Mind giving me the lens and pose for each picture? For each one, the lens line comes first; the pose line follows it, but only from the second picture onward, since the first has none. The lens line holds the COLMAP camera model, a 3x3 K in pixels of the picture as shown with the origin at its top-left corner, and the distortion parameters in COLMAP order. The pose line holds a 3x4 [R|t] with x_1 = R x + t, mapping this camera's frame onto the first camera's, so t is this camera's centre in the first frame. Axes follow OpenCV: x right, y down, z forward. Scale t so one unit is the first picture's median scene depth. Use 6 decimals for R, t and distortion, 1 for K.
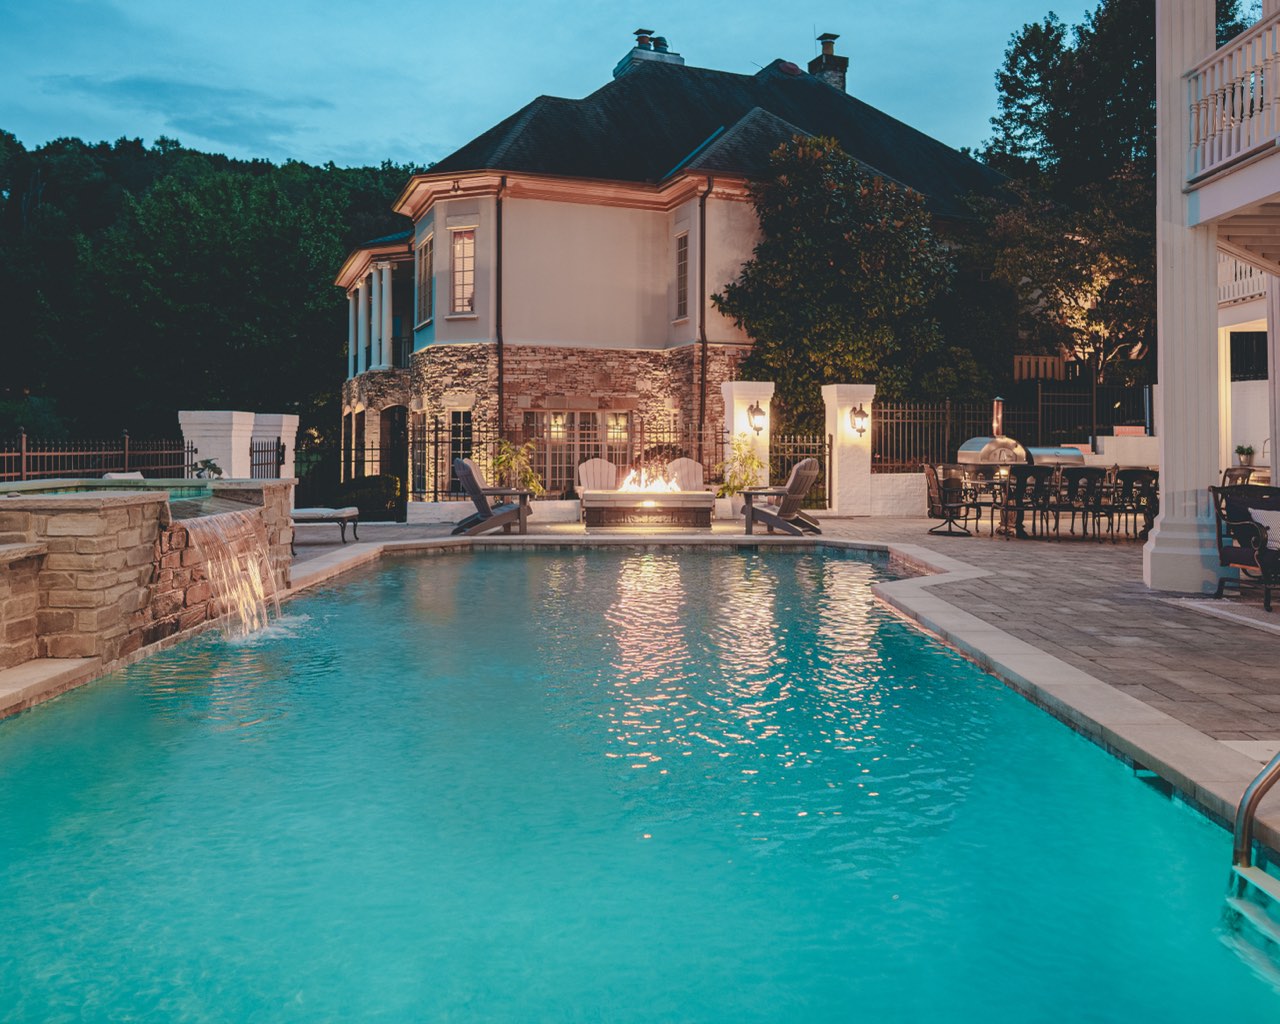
lens RADIAL K [[1021.9, 0, 615.3], [0, 1021.9, 377.3], [0, 0, 1]] dist [-0.006223, 0.001022]
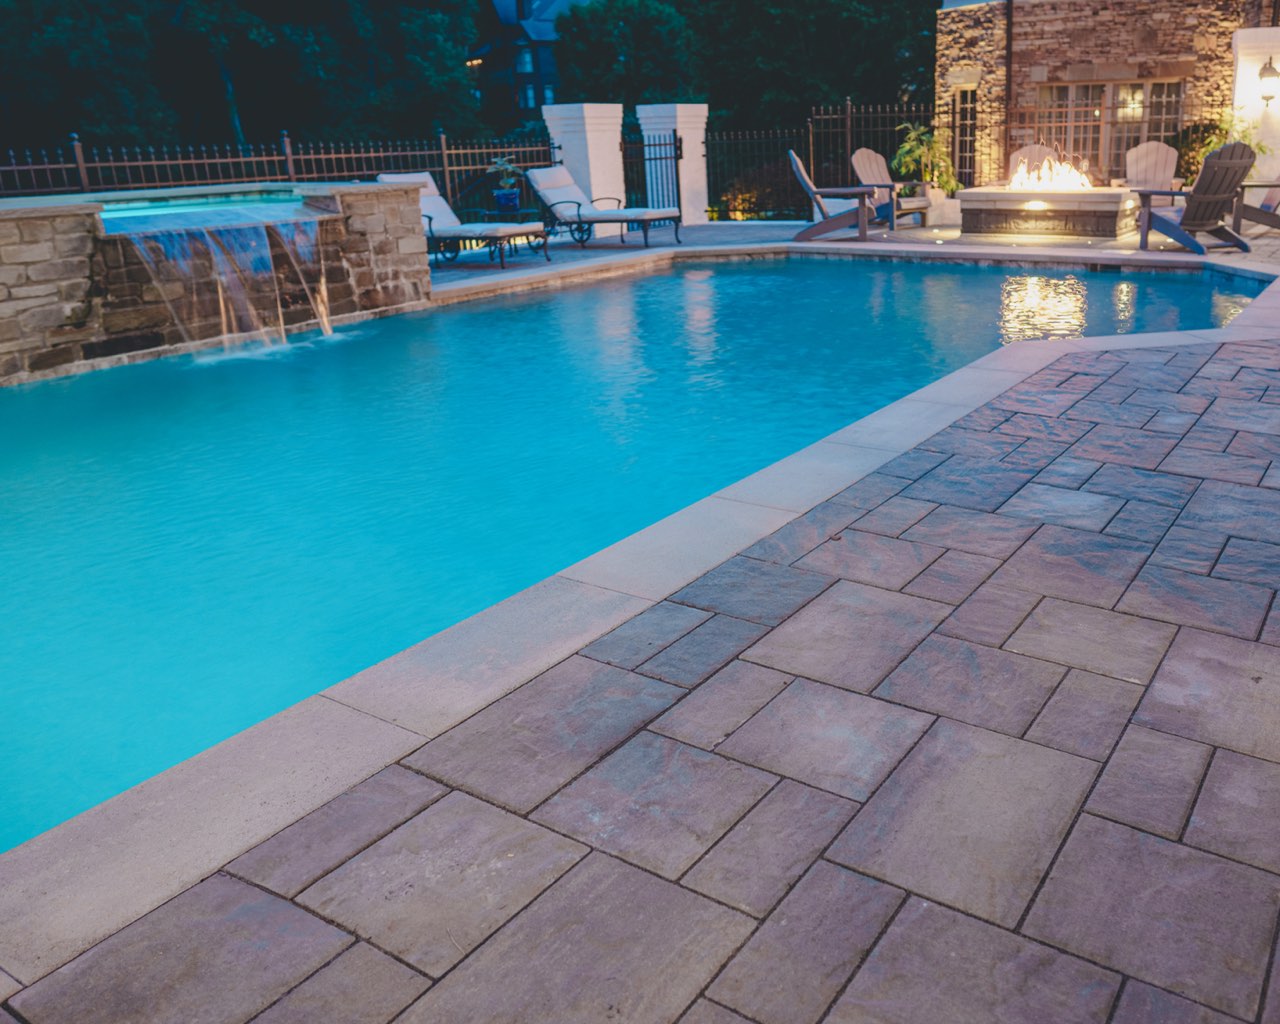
lens RADIAL K [[1021.9, 0, 799.9], [0, 1021.9, 407.3], [0, 0, 1]] dist [-0.006223, 0.001022]
pose [[0.858305, 0.109147, -0.501398, 0.189099], [0.061005, 0.948483, 0.310901, 0.010973], [0.509501, -0.297436, 0.807429, 0.153072]]
